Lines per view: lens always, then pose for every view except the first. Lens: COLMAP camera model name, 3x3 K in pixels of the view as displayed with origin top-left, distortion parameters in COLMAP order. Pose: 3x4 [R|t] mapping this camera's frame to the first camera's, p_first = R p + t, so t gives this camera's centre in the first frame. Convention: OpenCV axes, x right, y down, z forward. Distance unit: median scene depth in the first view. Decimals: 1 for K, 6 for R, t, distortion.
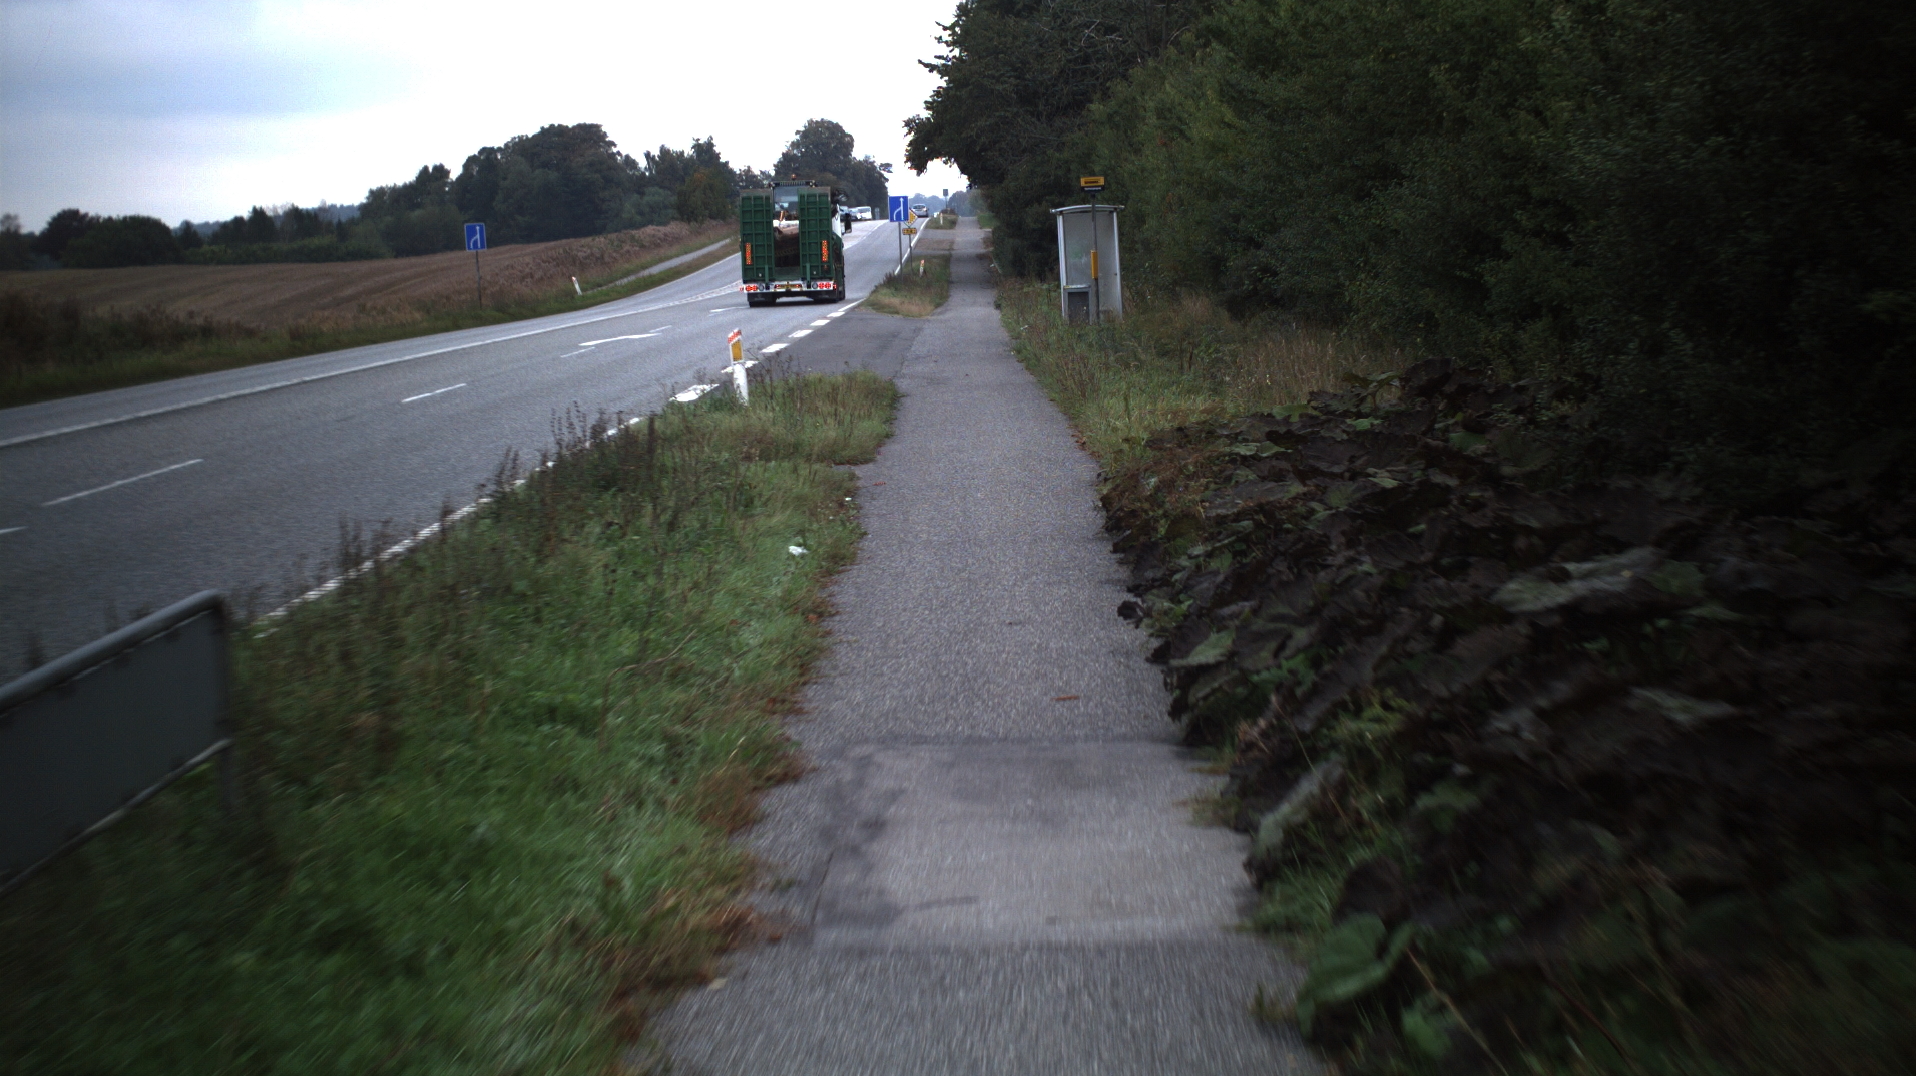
lens RADIAL K [[4539.4, 0, 951.0], [0, 4539.4, 541.9], [0, 0, 1]] dist [-0.415566, 0.000000]
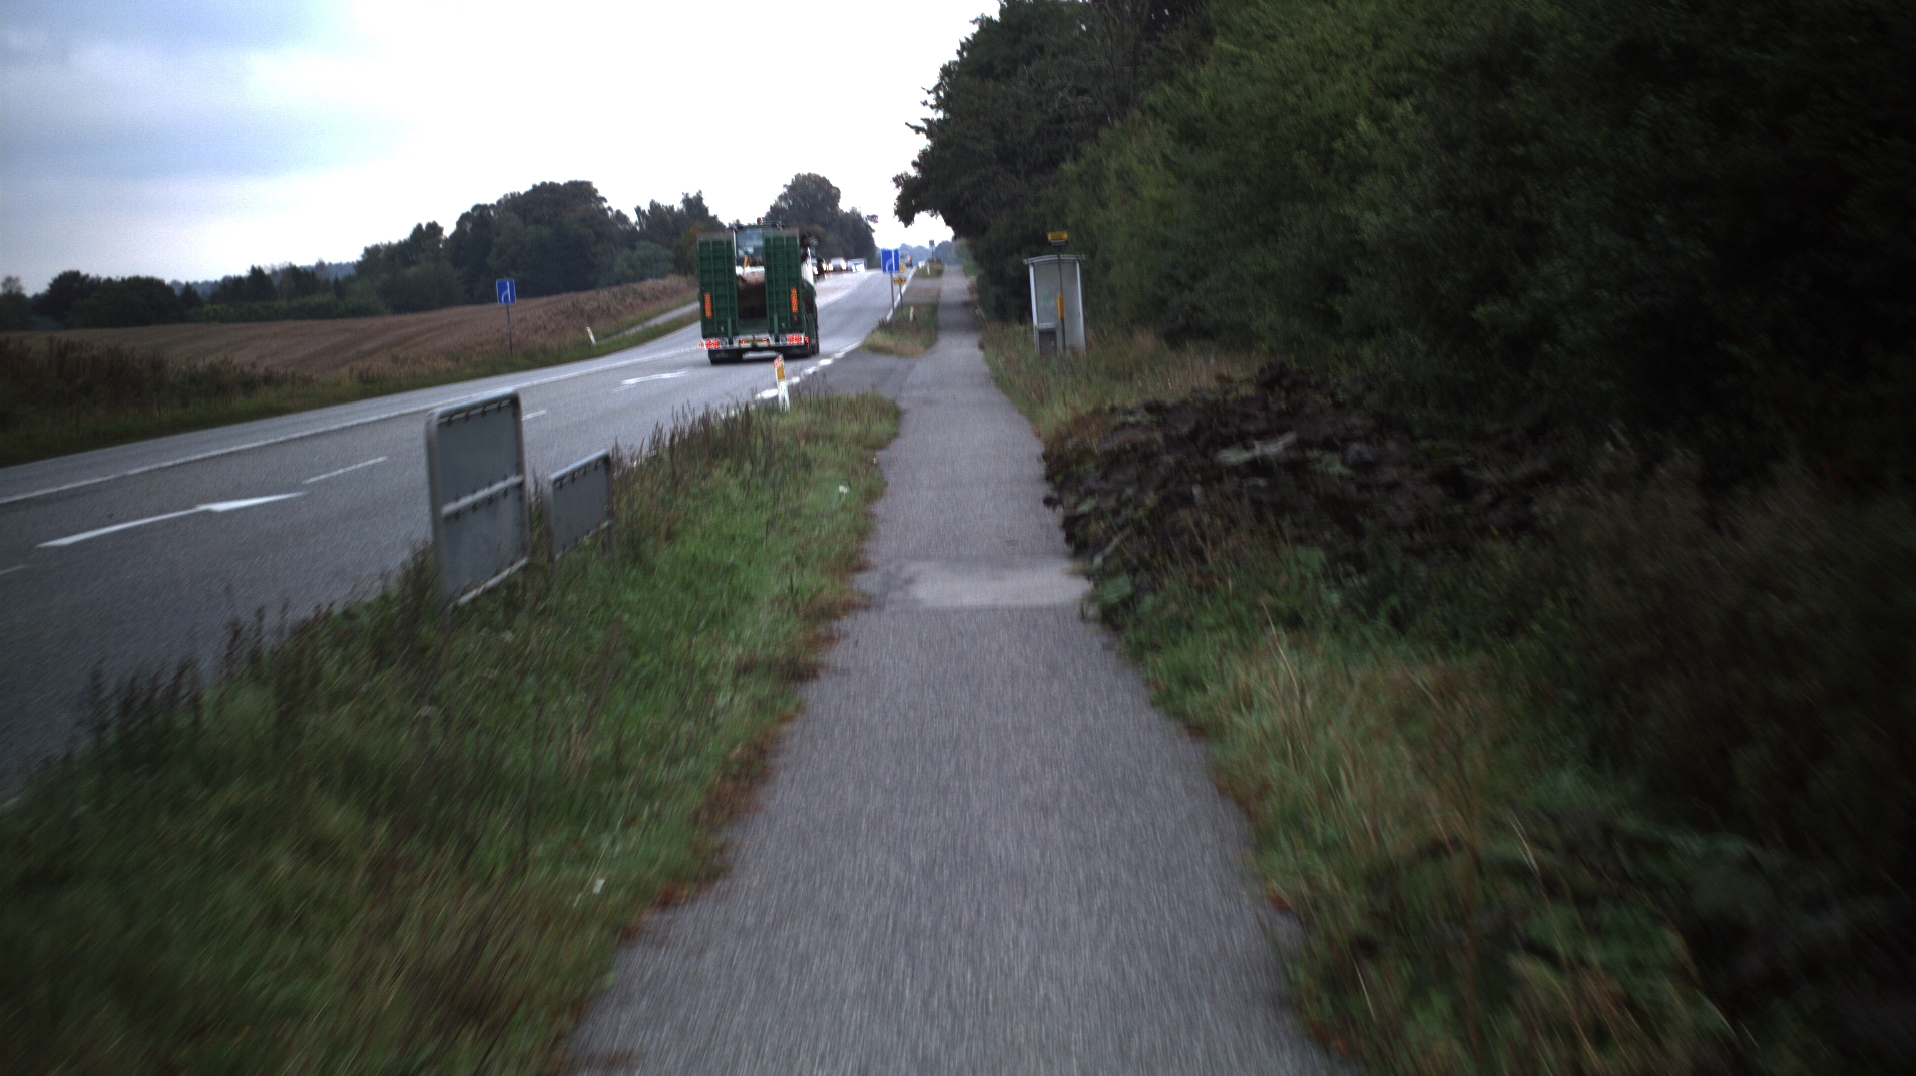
lens RADIAL K [[4539.4, 0, 960.2], [0, 4539.4, 524.2], [0, 0, 1]] dist [-0.415566, 0.000000]
pose [[0.999873, -0.015378, 0.004267, -0.000462], [0.015439, 0.999773, -0.014654, 0.011774], [-0.004041, 0.014718, 0.999884, -0.172908]]
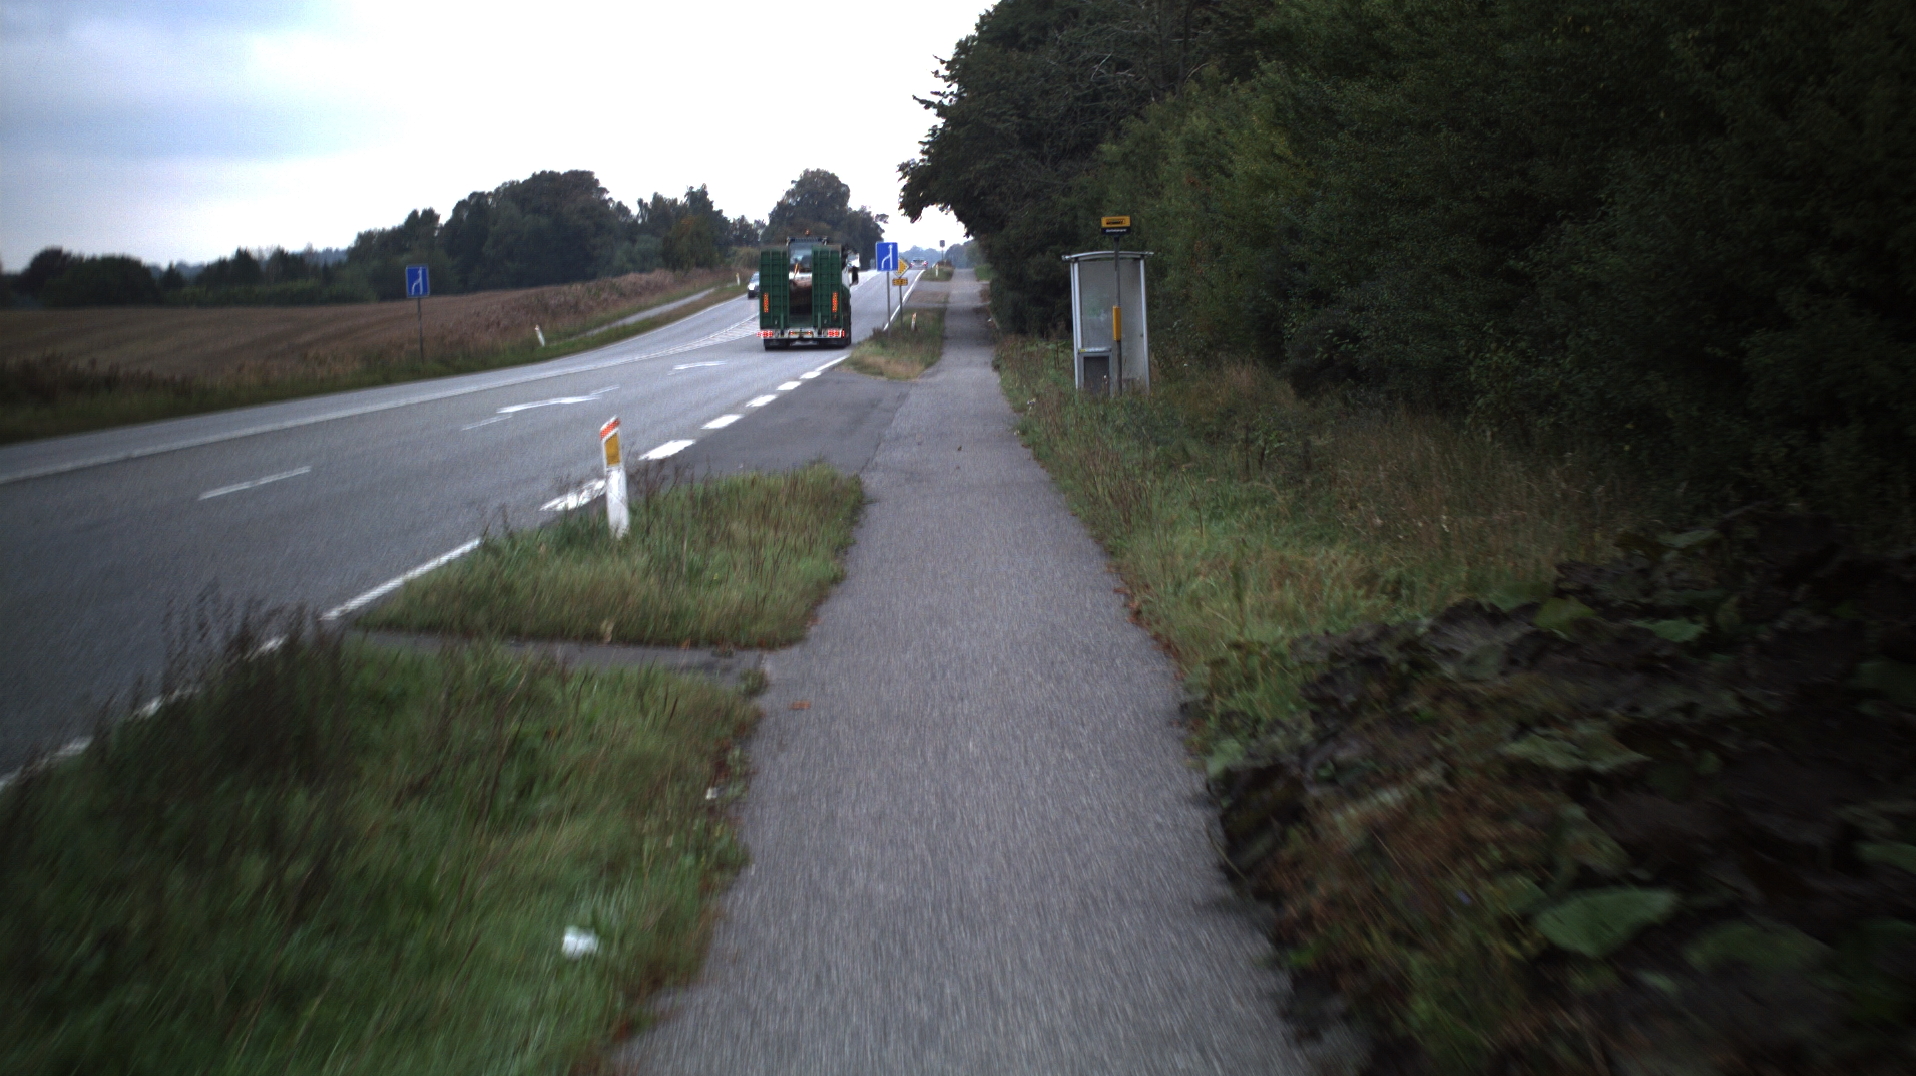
lens RADIAL K [[4539.4, 0, 963.2], [0, 4539.4, 546.0], [0, 0, 1]] dist [-0.415566, 0.000000]
pose [[0.999895, 0.013874, 0.004160, 0.001000], [-0.013828, 0.999846, -0.010849, -0.011054], [-0.004310, 0.010790, 0.999932, 0.170999]]
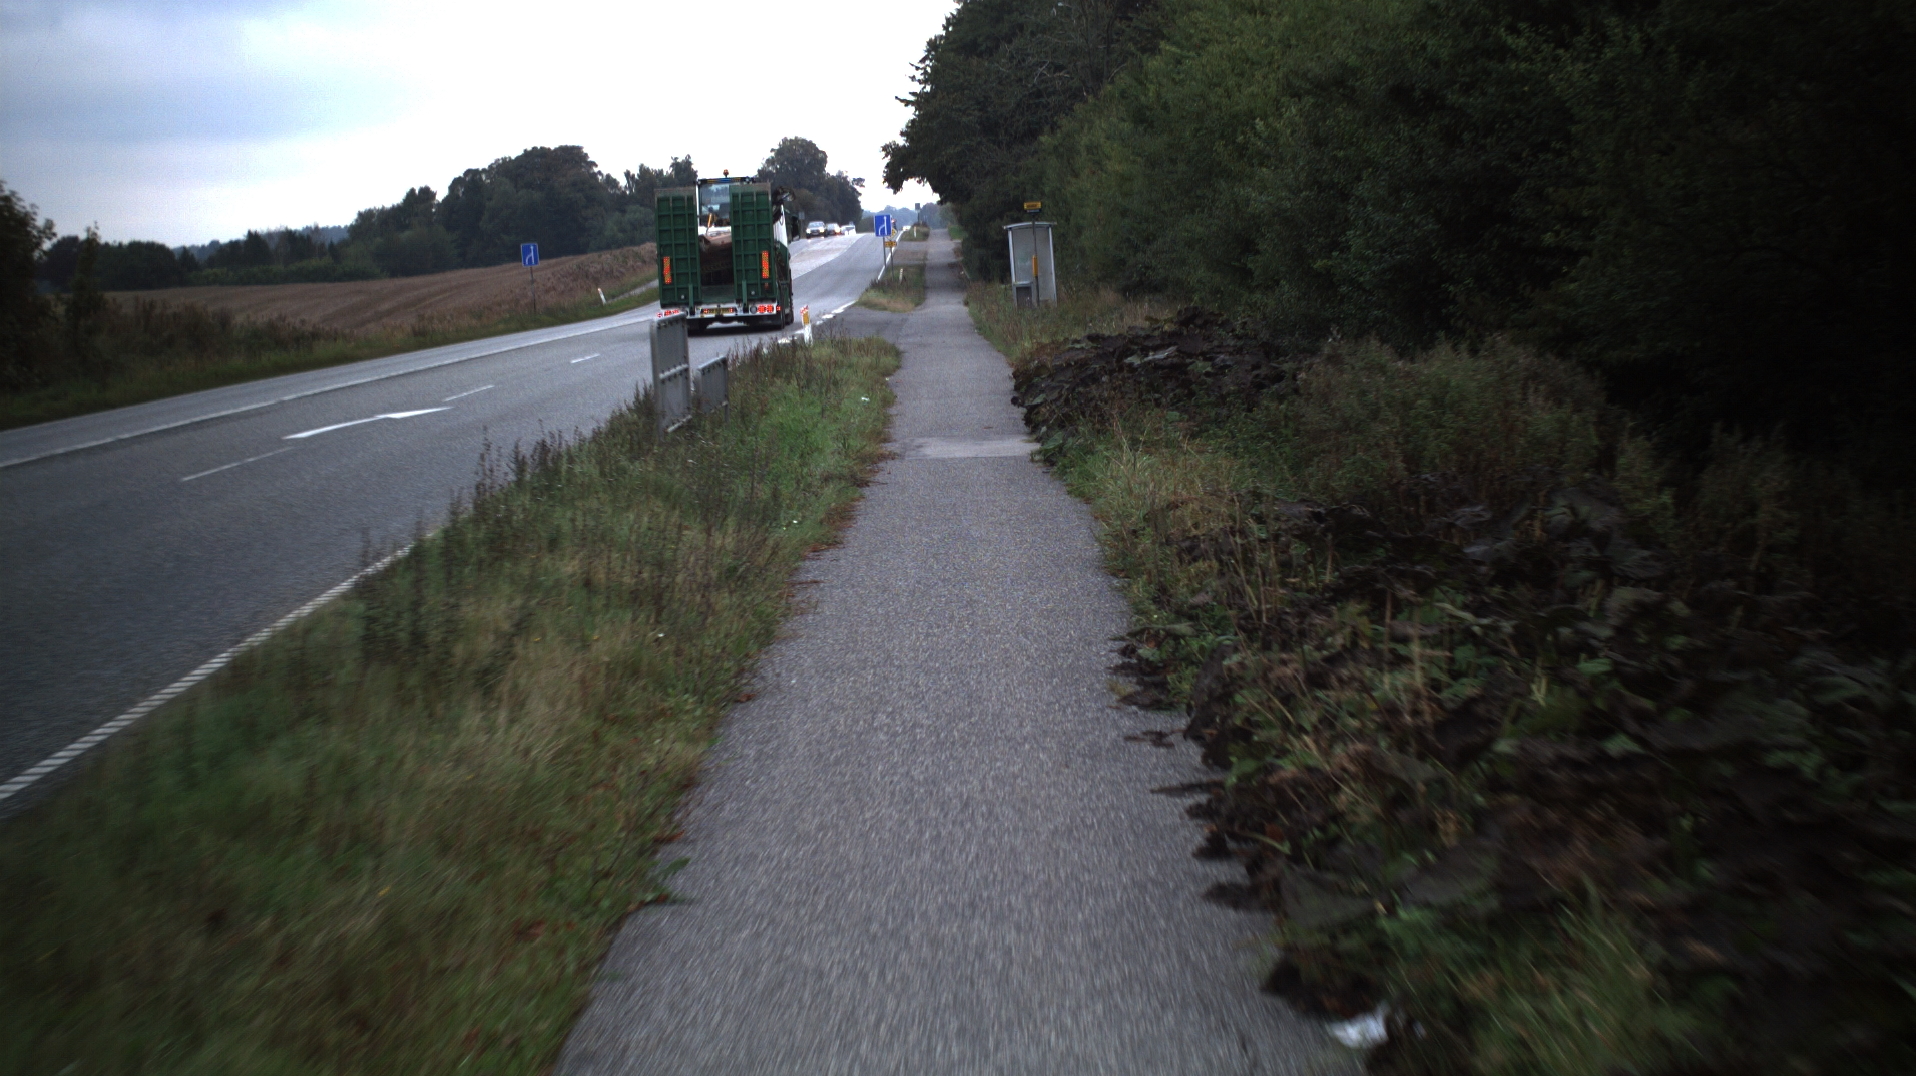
lens RADIAL K [[4539.4, 0, 957.4], [0, 4539.4, 537.3], [0, 0, 1]] dist [-0.415566, 0.000000]
pose [[0.999829, -0.017179, 0.006817, -0.002311], [0.017202, 0.999846, -0.003404, 0.023289], [-0.006757, 0.003520, 0.999971, -0.344590]]
